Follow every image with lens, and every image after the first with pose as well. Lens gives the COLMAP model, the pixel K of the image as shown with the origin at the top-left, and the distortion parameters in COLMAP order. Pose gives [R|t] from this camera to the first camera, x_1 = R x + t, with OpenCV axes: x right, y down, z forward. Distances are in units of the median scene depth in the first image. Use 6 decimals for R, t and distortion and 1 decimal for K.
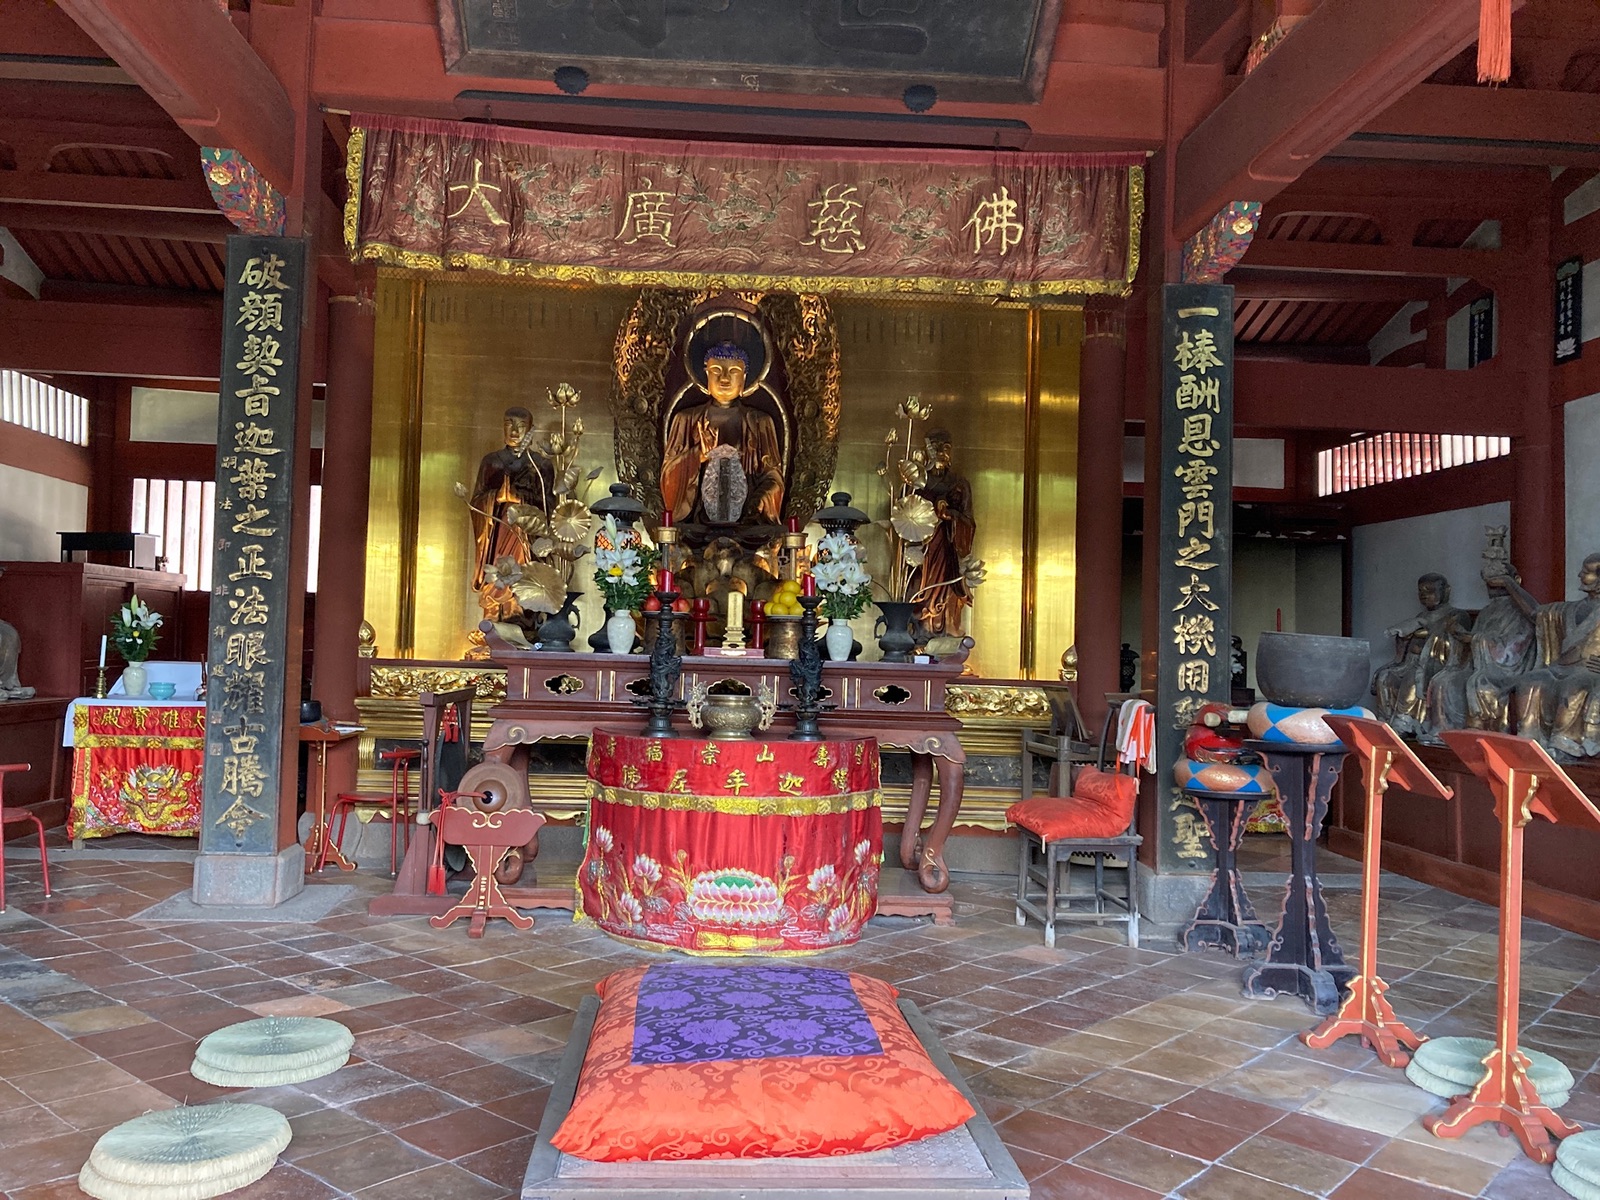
lens RADIAL K [[1307.8, 0, 802.6], [0, 1307.8, 587.7], [0, 0, 1]] dist [0.105820, -0.000394]
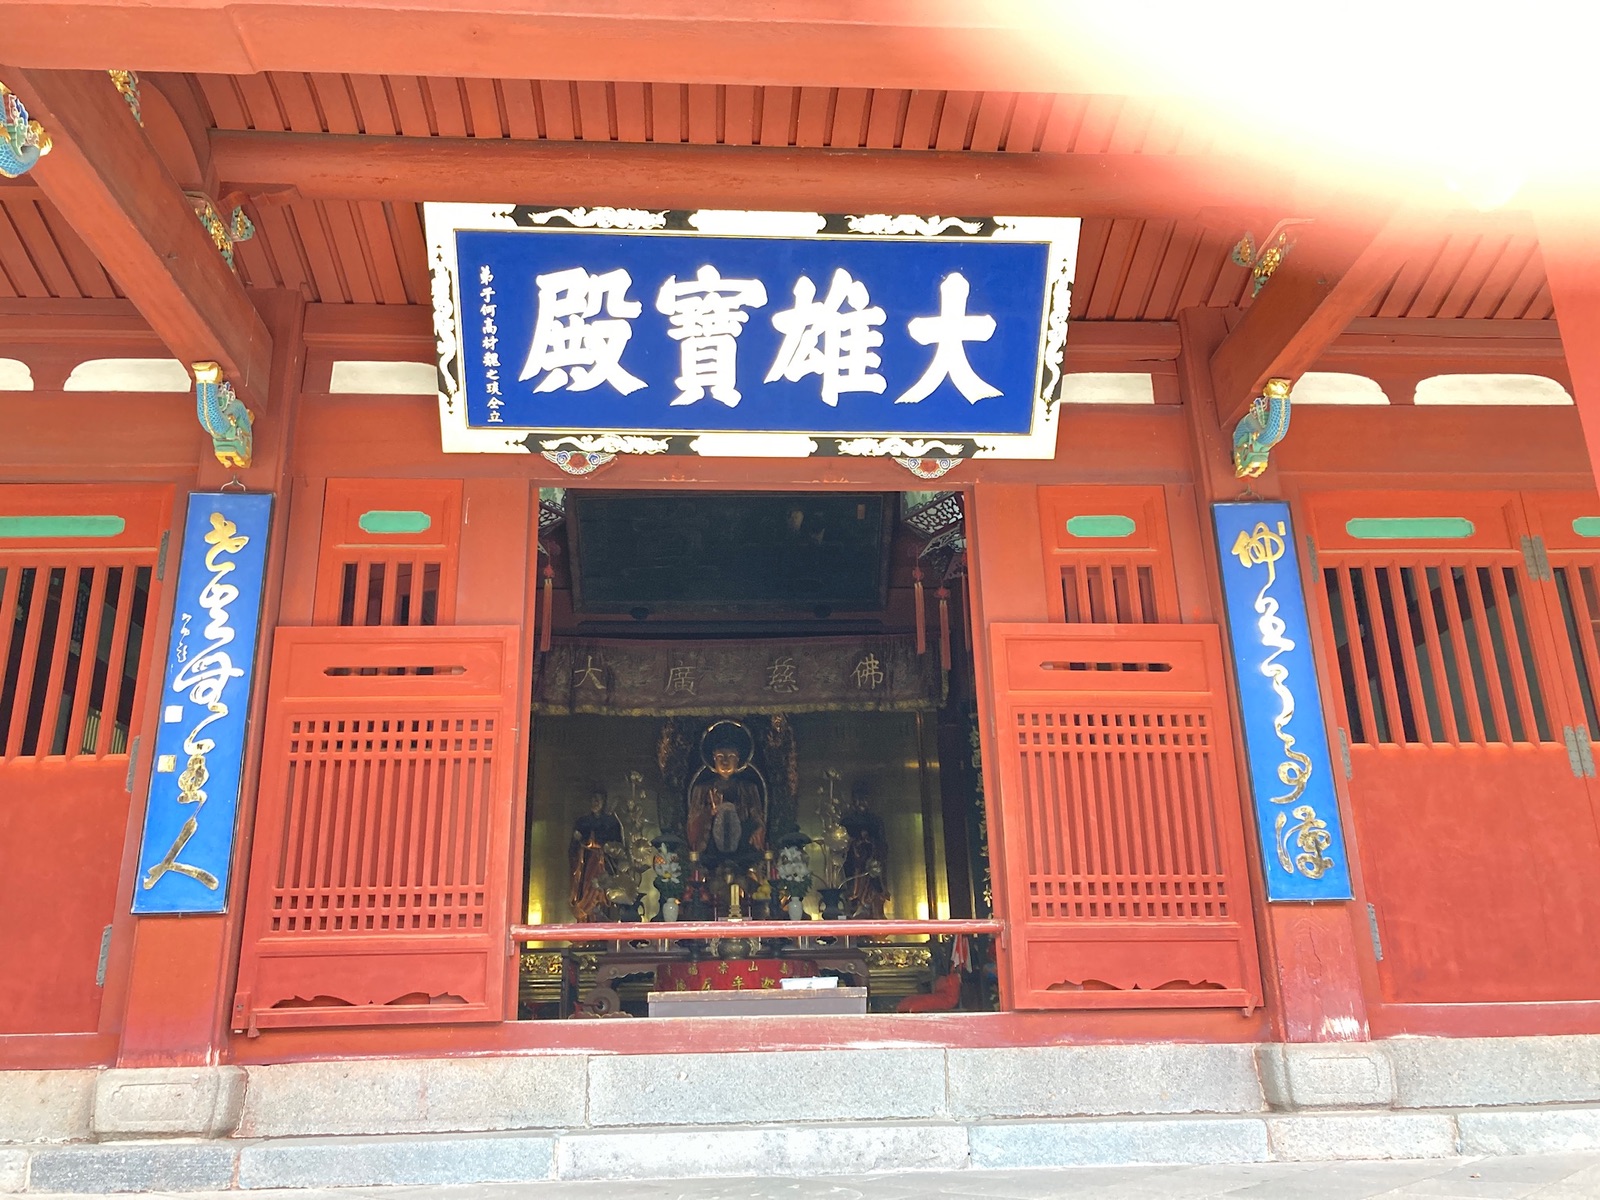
lens RADIAL K [[1307.8, 0, 802.6], [0, 1307.8, 587.7], [0, 0, 1]] dist [0.105820, -0.000394]
pose [[0.998575, -0.053247, 0.003662, 0.053841], [0.052173, 0.959357, -0.277331, 0.114429], [0.011254, 0.277126, 0.960768, -0.798123]]
